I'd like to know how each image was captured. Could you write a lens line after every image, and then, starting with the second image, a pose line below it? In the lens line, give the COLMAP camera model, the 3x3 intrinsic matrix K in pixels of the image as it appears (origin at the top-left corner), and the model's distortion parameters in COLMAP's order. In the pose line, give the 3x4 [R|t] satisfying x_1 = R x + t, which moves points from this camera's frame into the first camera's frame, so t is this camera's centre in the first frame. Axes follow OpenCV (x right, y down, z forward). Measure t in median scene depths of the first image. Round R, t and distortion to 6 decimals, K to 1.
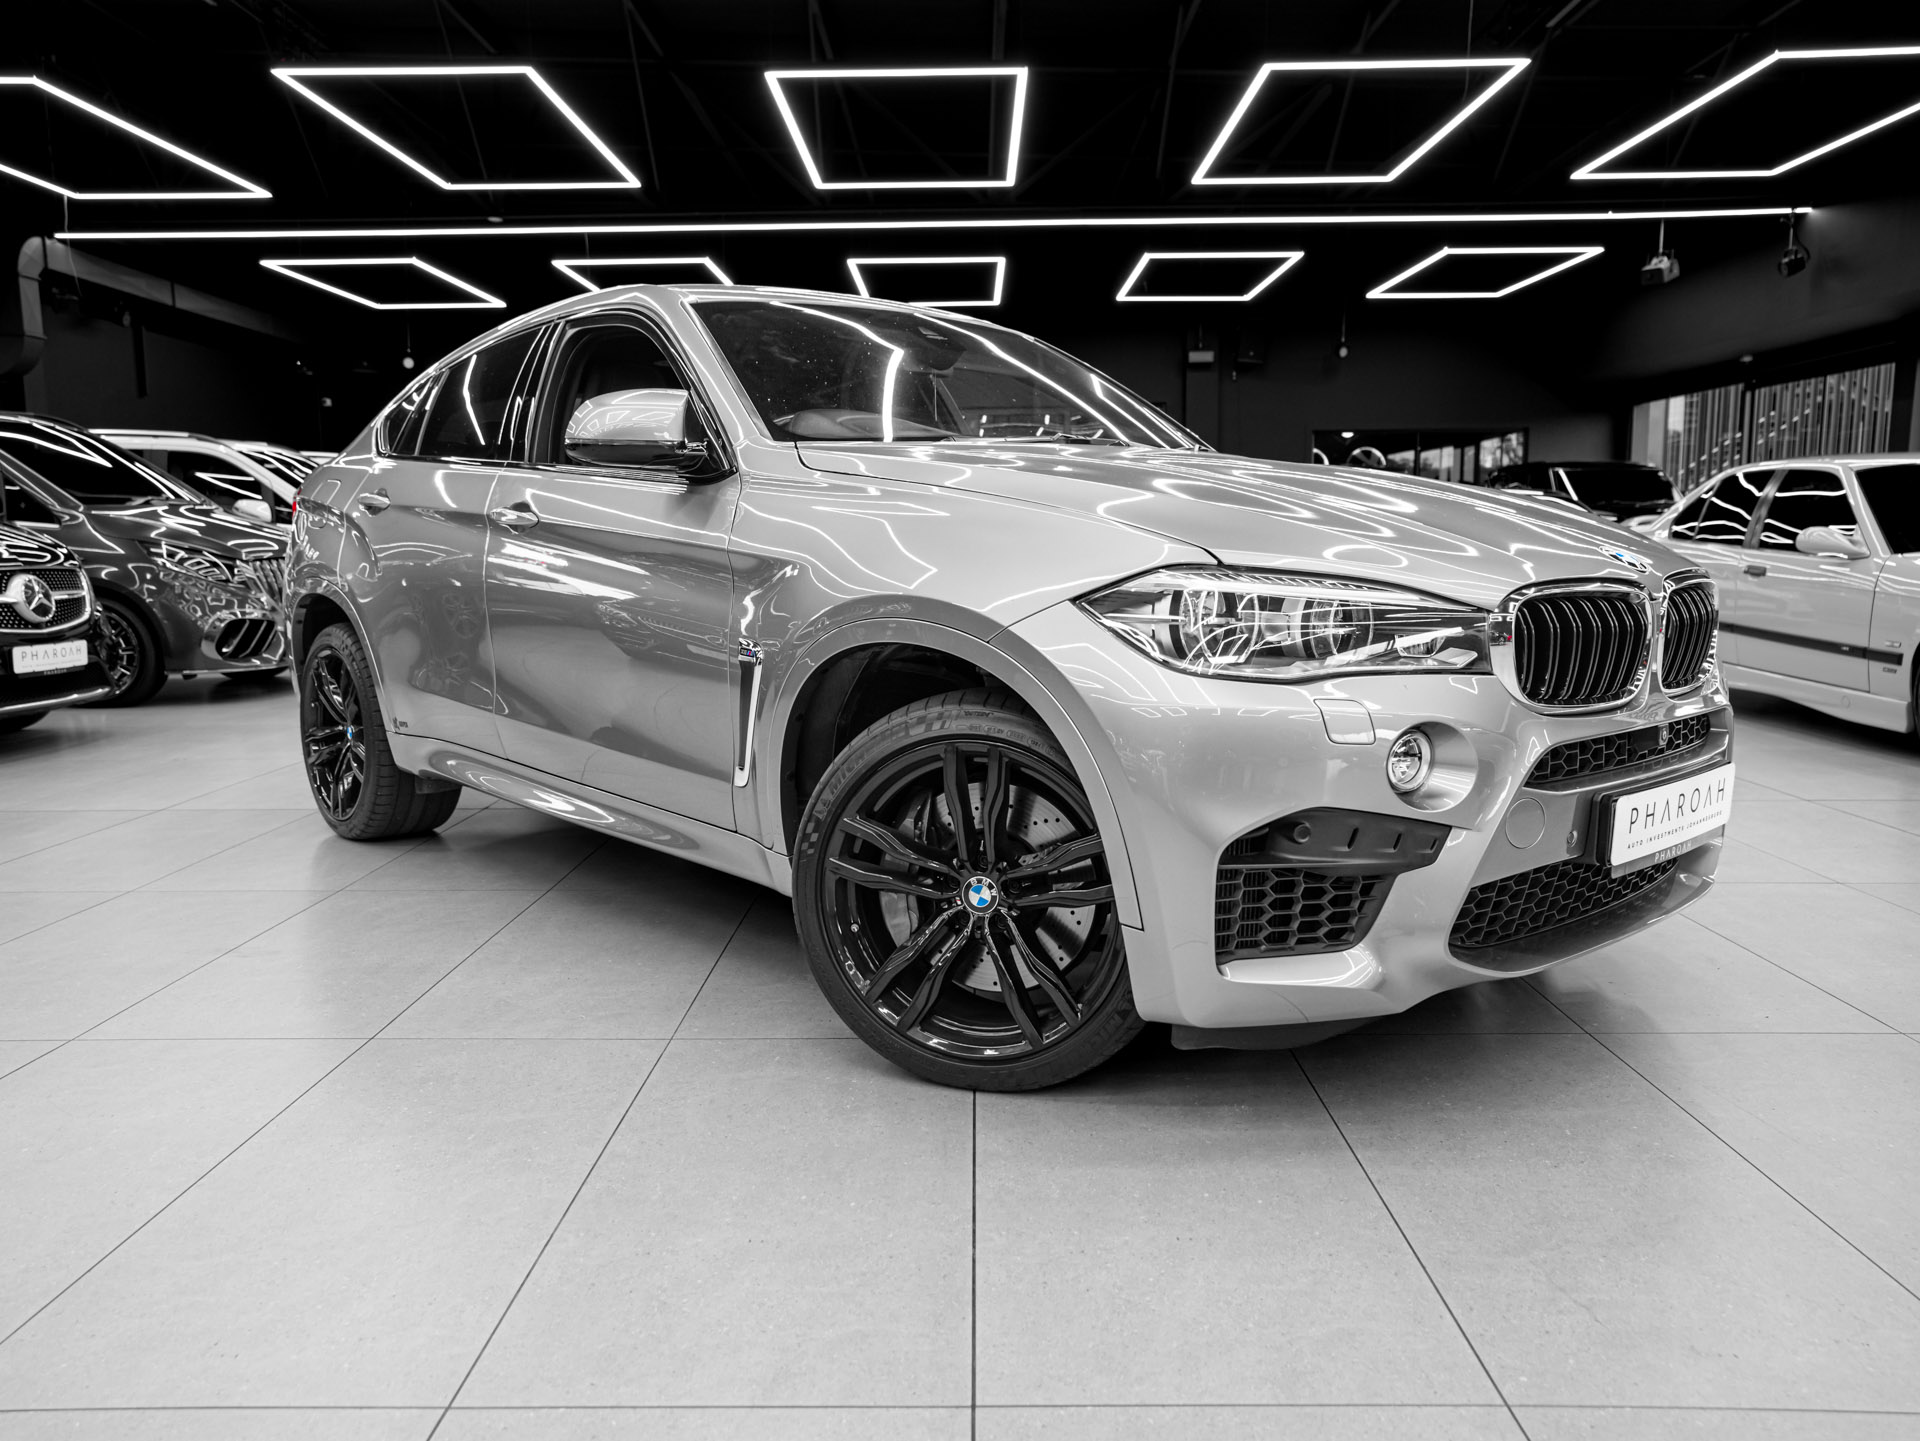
lens RADIAL K [[1449.1, 0, 954.5], [0, 1449.1, 708.0], [0, 0, 1]] dist [-0.026663, 0.067557]
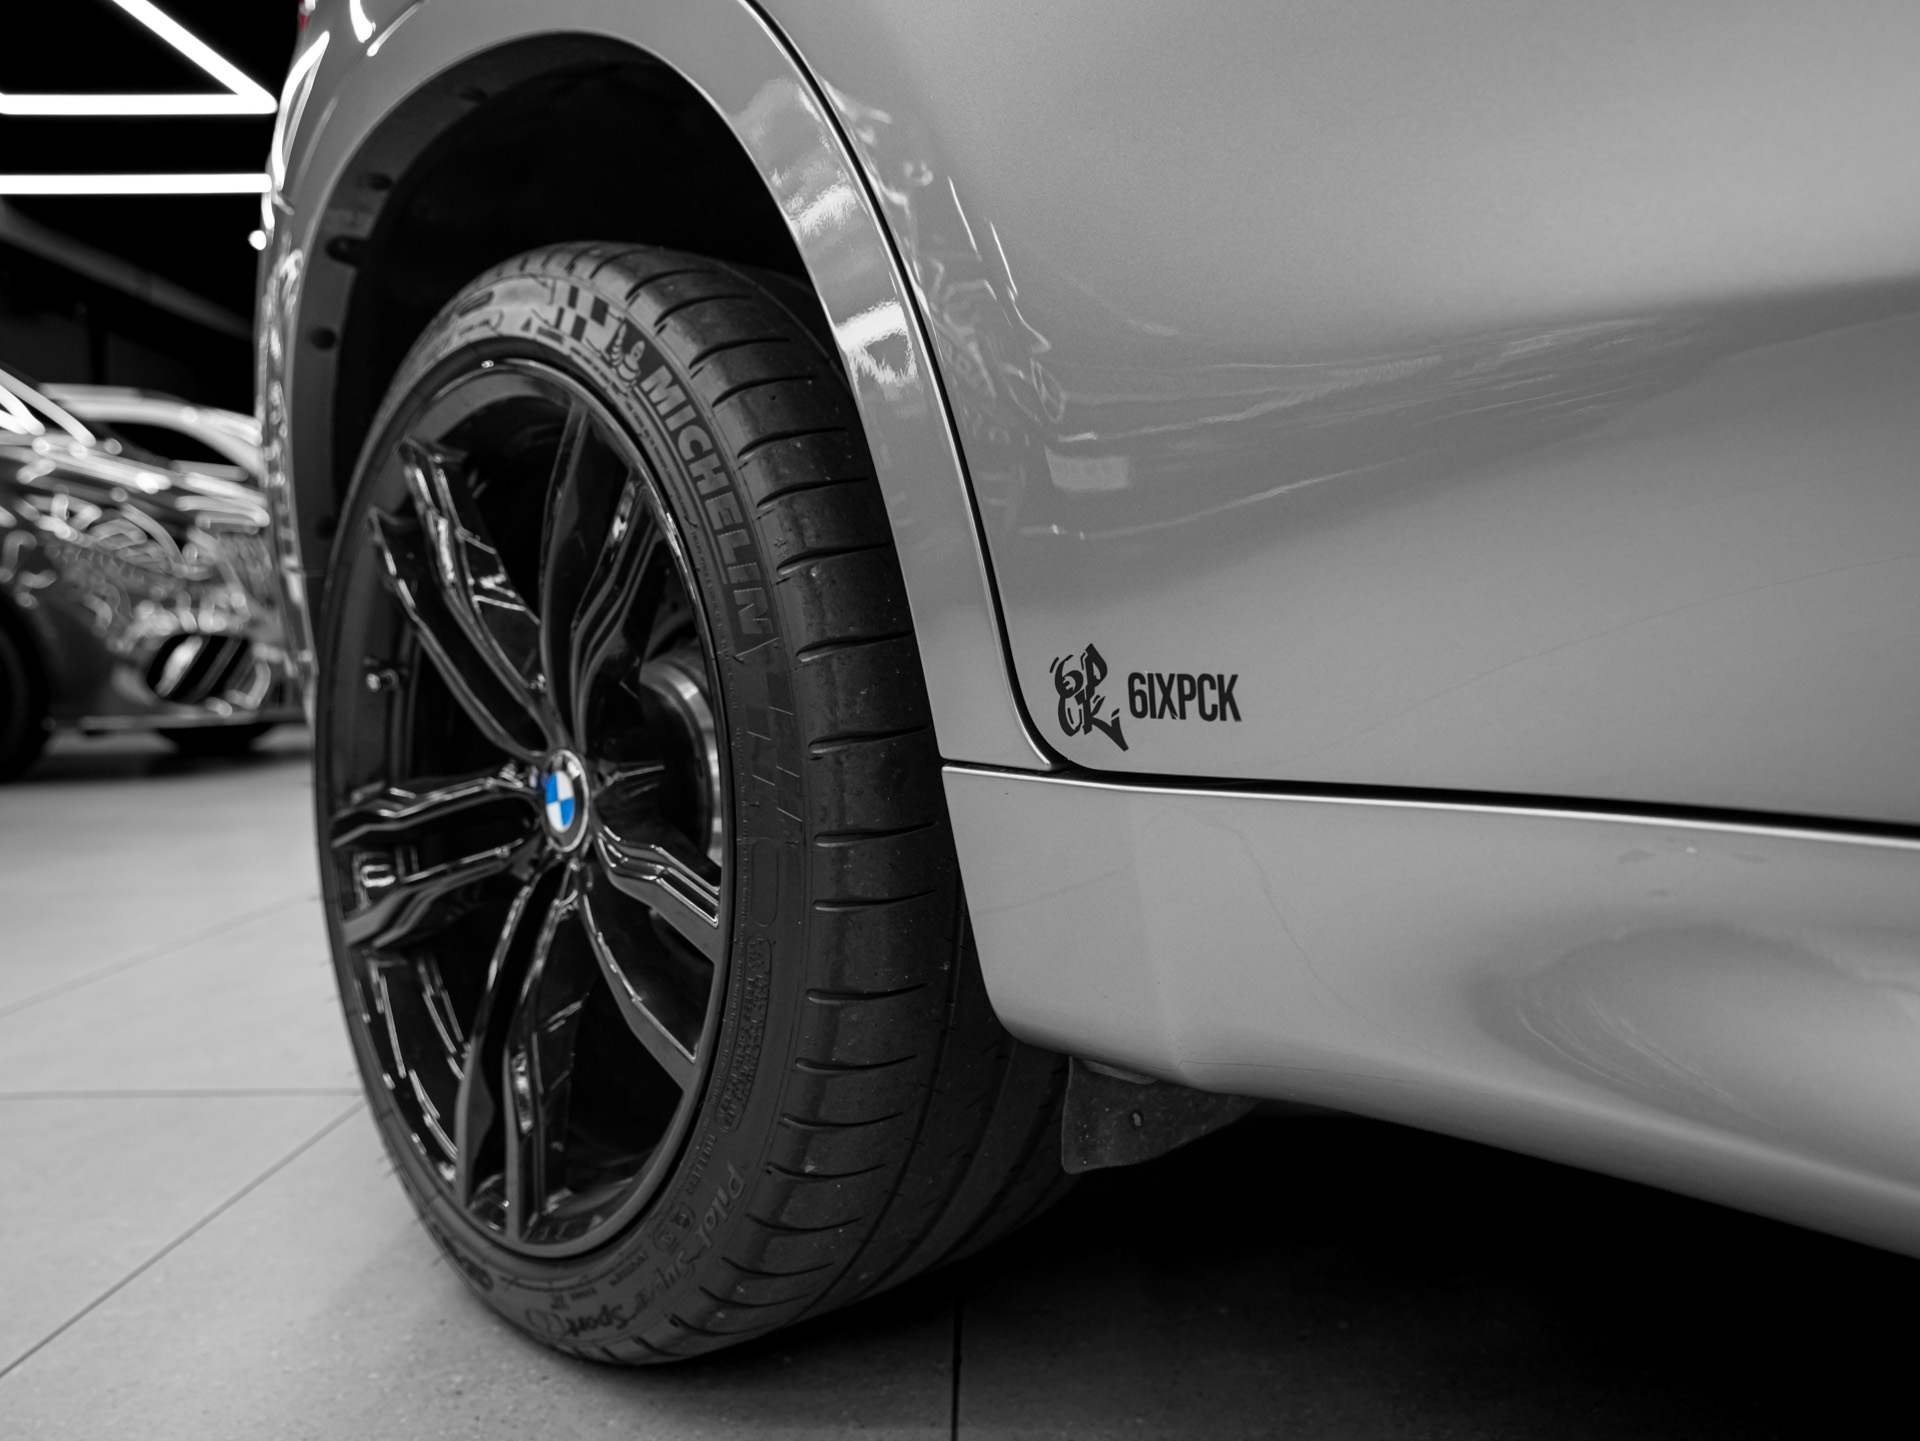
lens RADIAL K [[1449.1, 0, 969.3], [0, 1449.1, 716.1], [0, 0, 1]] dist [-0.026663, 0.067557]
pose [[0.999903, -0.004323, 0.013231, -0.362484], [0.005167, 0.997912, -0.064376, 0.018655], [-0.012925, 0.064438, 0.997838, 0.794047]]
